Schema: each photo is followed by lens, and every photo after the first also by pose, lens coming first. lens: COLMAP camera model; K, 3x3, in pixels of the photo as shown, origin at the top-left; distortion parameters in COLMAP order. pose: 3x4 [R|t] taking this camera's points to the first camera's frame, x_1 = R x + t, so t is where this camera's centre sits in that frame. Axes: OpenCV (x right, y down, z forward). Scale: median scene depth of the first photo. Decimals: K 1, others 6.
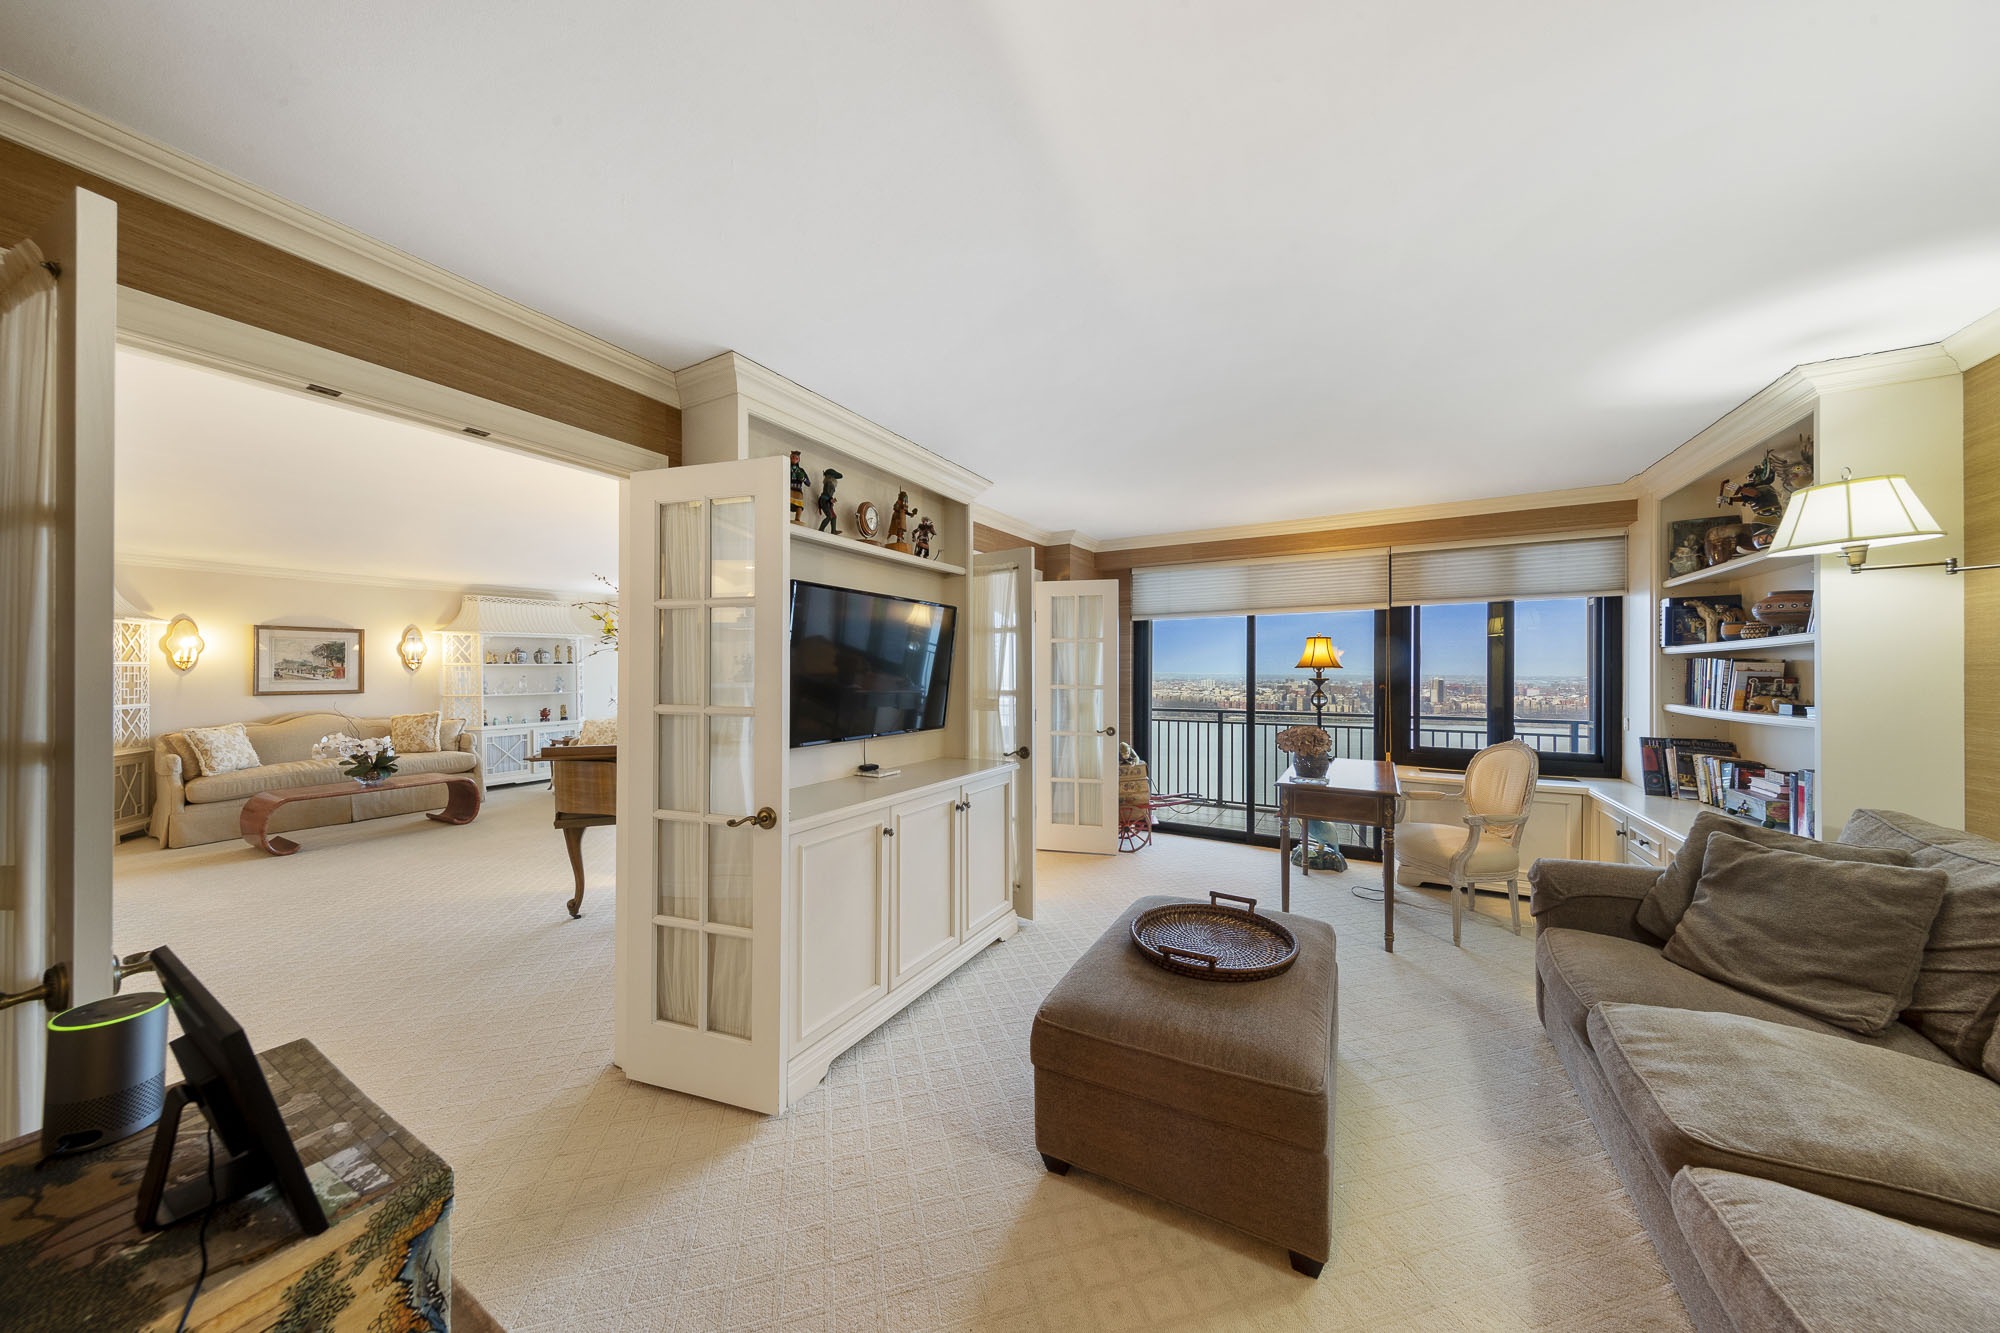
lens RADIAL K [[642.9, 0, 996.4], [0, 642.9, 670.4], [0, 0, 1]] dist [-0.000728, -0.000067]
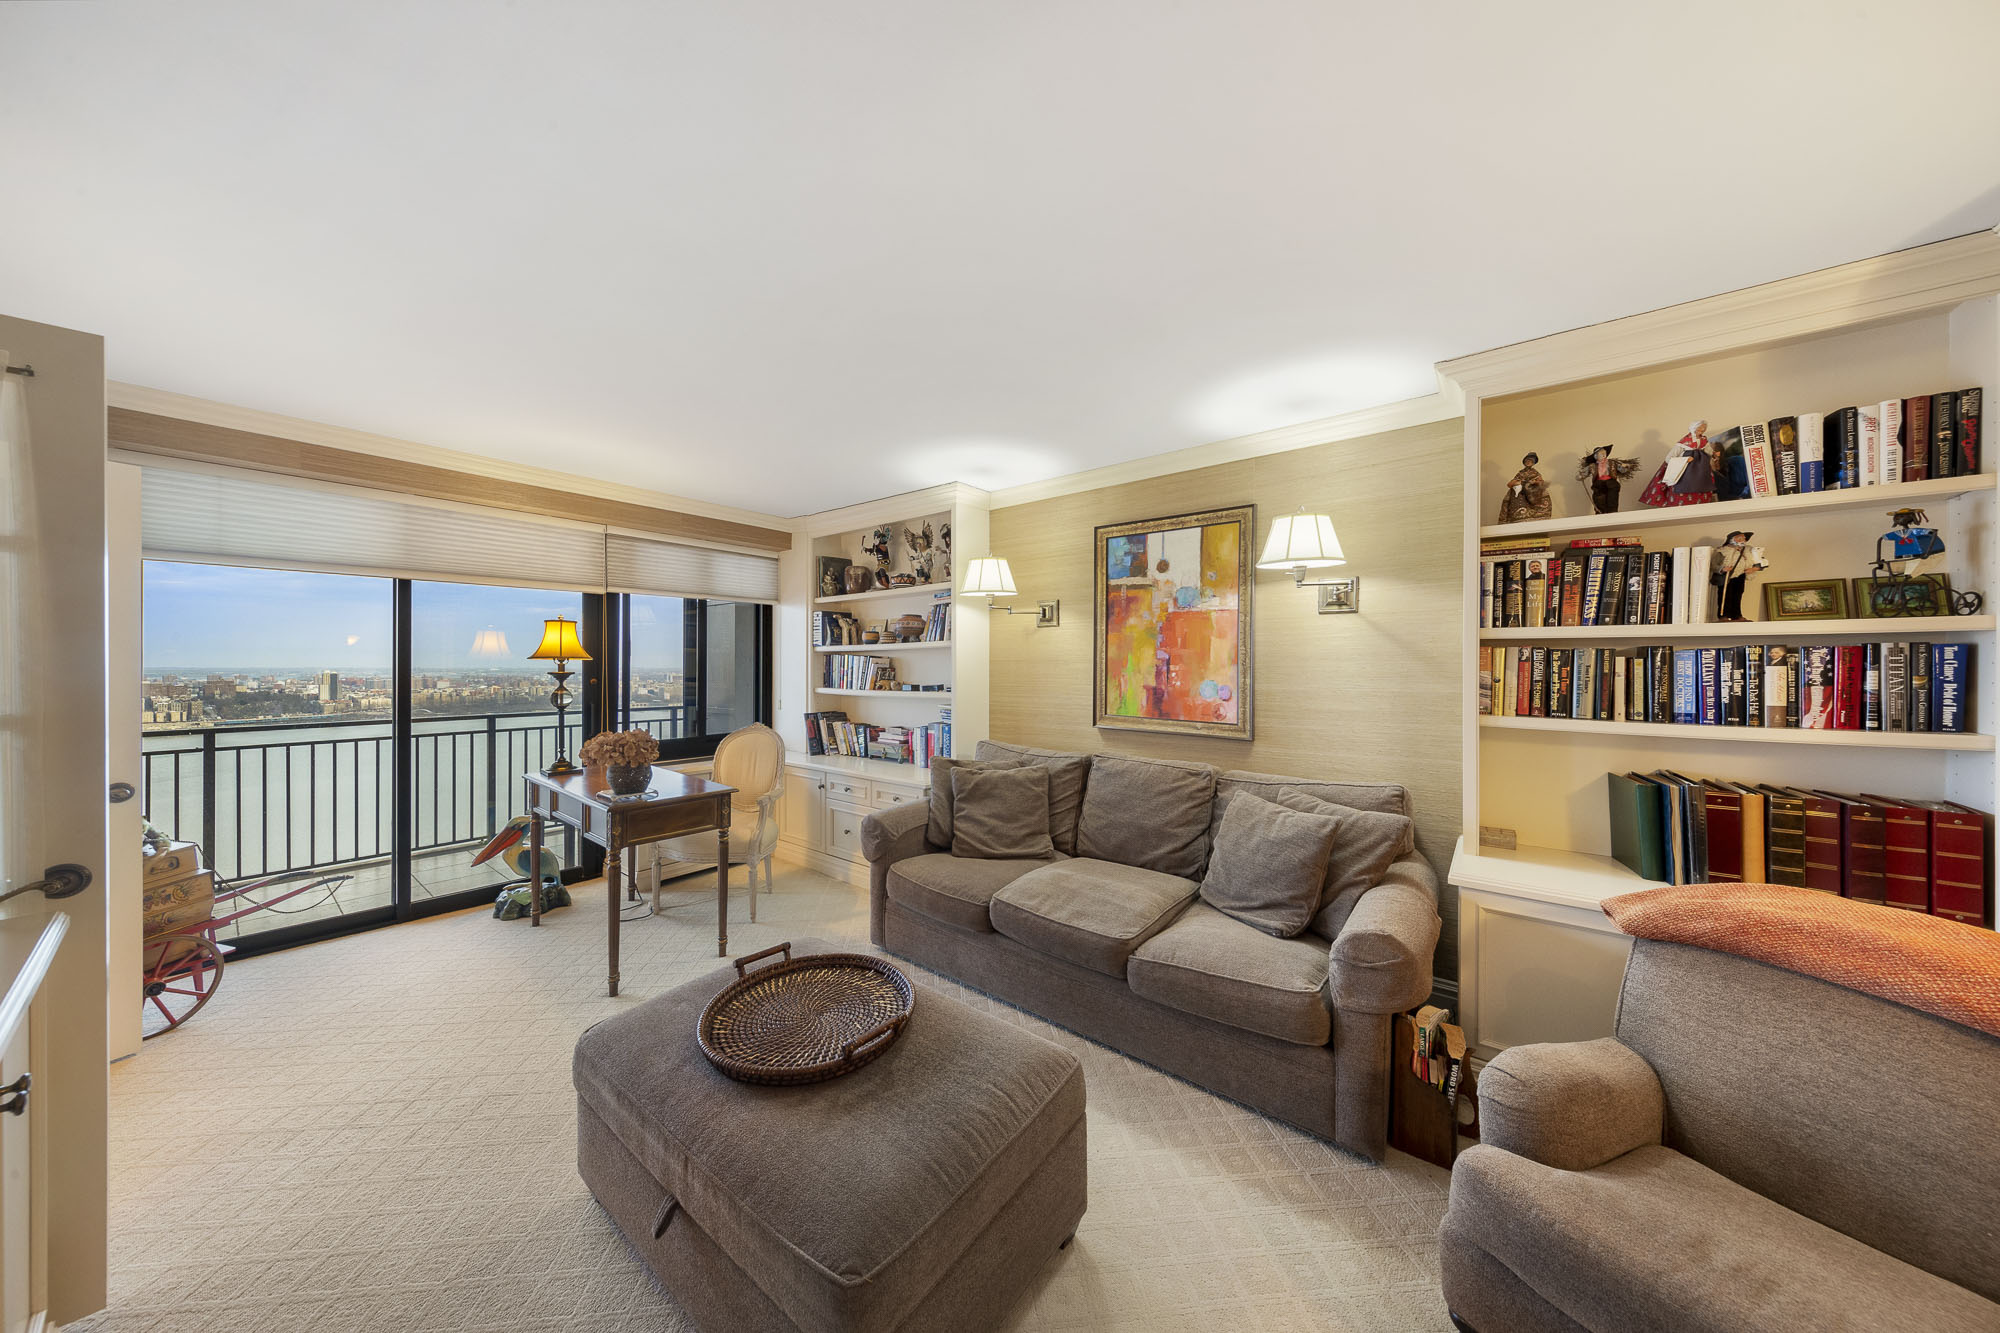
lens RADIAL K [[633.7, 0, 997.9], [0, 633.7, 666.7], [0, 0, 1]] dist [-0.000644, -0.000080]
pose [[0.149370, -0.002385, 0.988779, -0.244202], [-0.003673, 0.999989, 0.002967, 0.002018], [-0.988775, -0.004075, 0.149359, 0.428257]]
